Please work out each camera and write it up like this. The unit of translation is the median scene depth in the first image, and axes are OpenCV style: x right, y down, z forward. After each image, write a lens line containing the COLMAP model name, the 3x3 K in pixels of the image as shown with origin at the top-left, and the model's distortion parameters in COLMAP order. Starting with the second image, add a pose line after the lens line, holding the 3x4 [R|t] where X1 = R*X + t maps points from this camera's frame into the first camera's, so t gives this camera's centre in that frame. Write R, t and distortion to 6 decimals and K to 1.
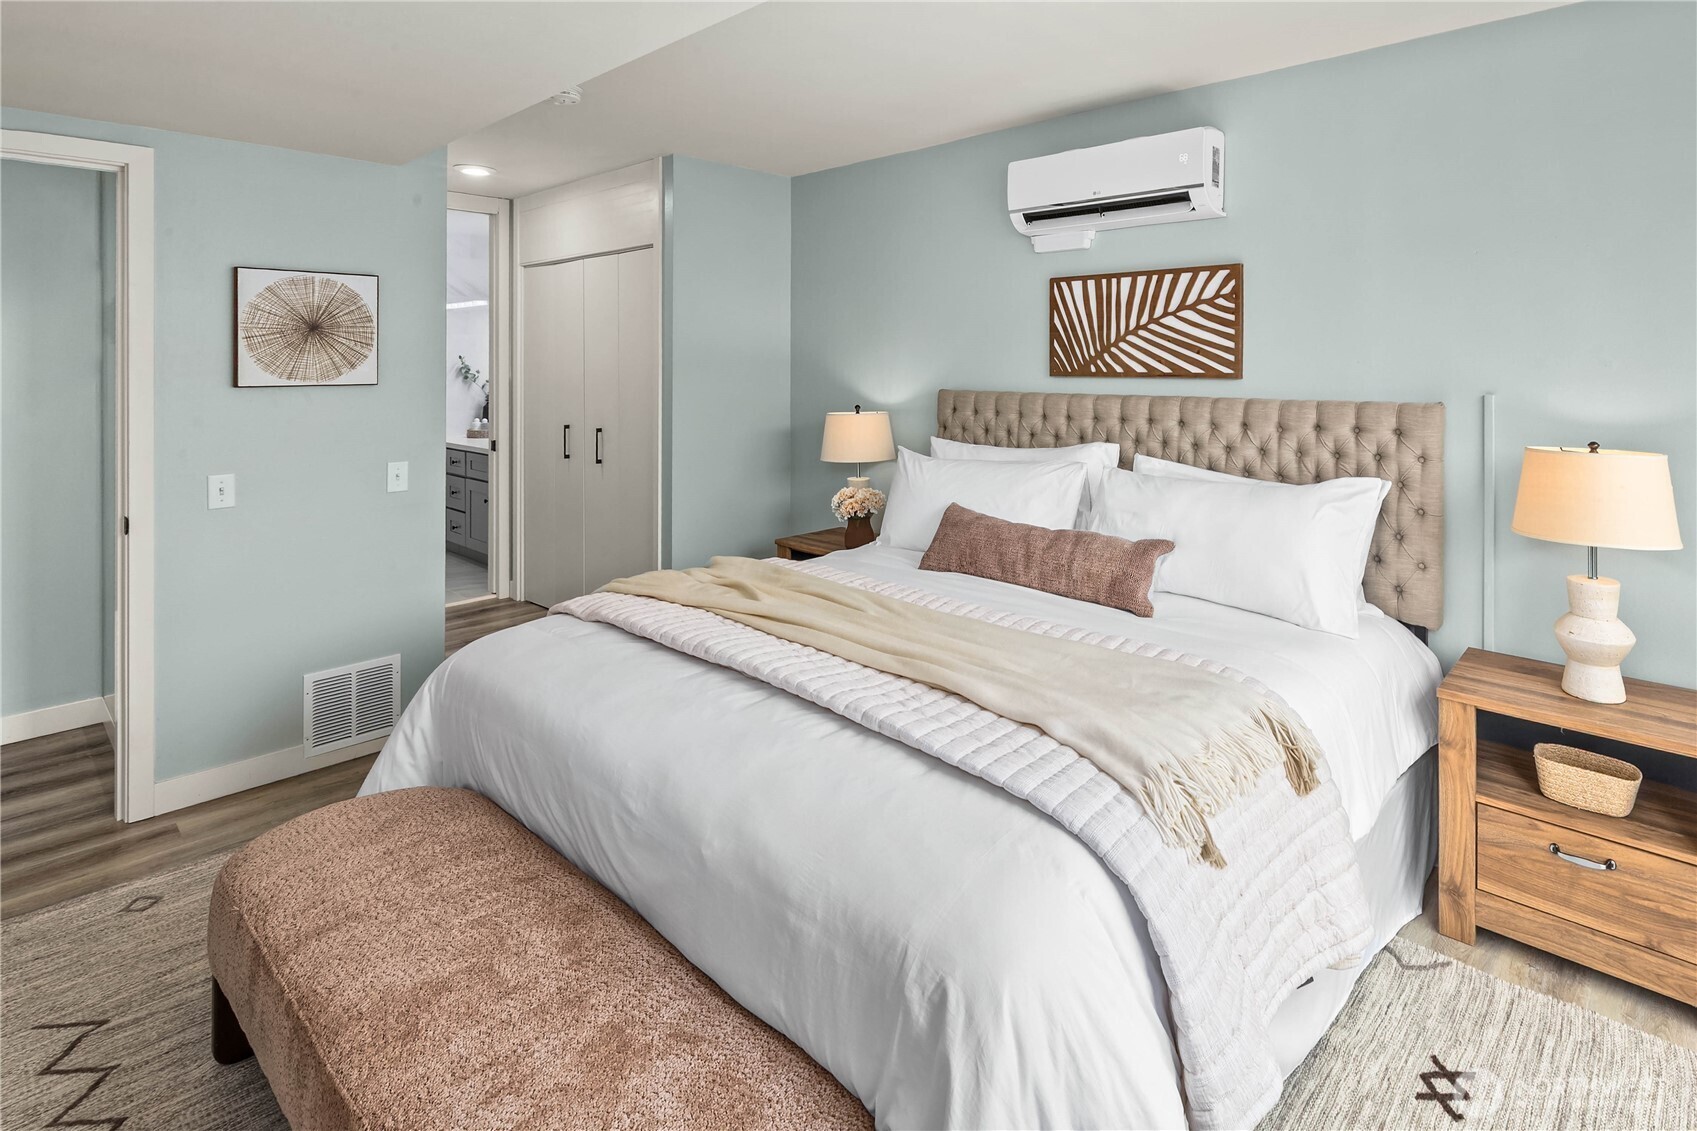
lens RADIAL K [[853.3, 0, 848.5], [0, 853.3, 565.5], [0, 0, 1]] dist [0.000385, -0.000199]
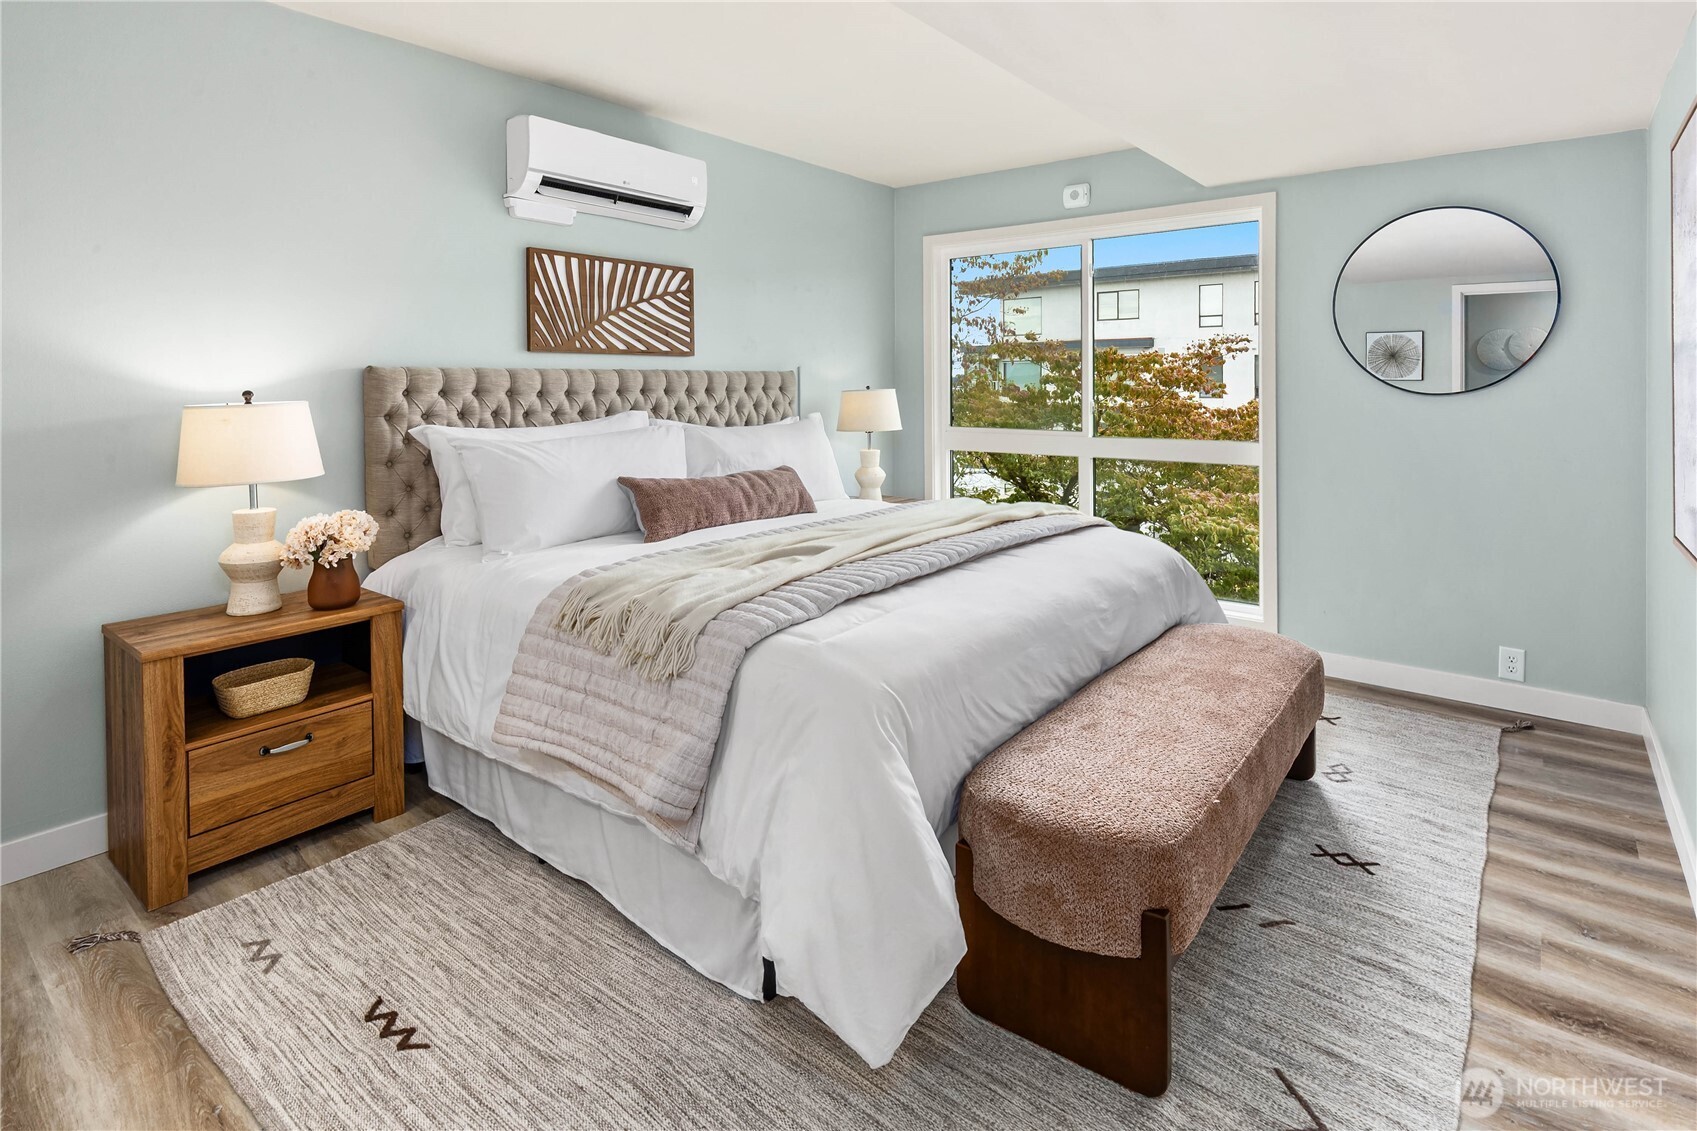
lens RADIAL K [[823.2, 0, 848.5], [0, 823.2, 565.5], [0, 0, 1]] dist [-0.002312, 0.000528]
pose [[-0.101677, -0.255697, 0.961395, -0.834368], [0.188853, 0.943869, 0.271009, -0.198509], [-0.976727, 0.209118, -0.047681, 0.835200]]
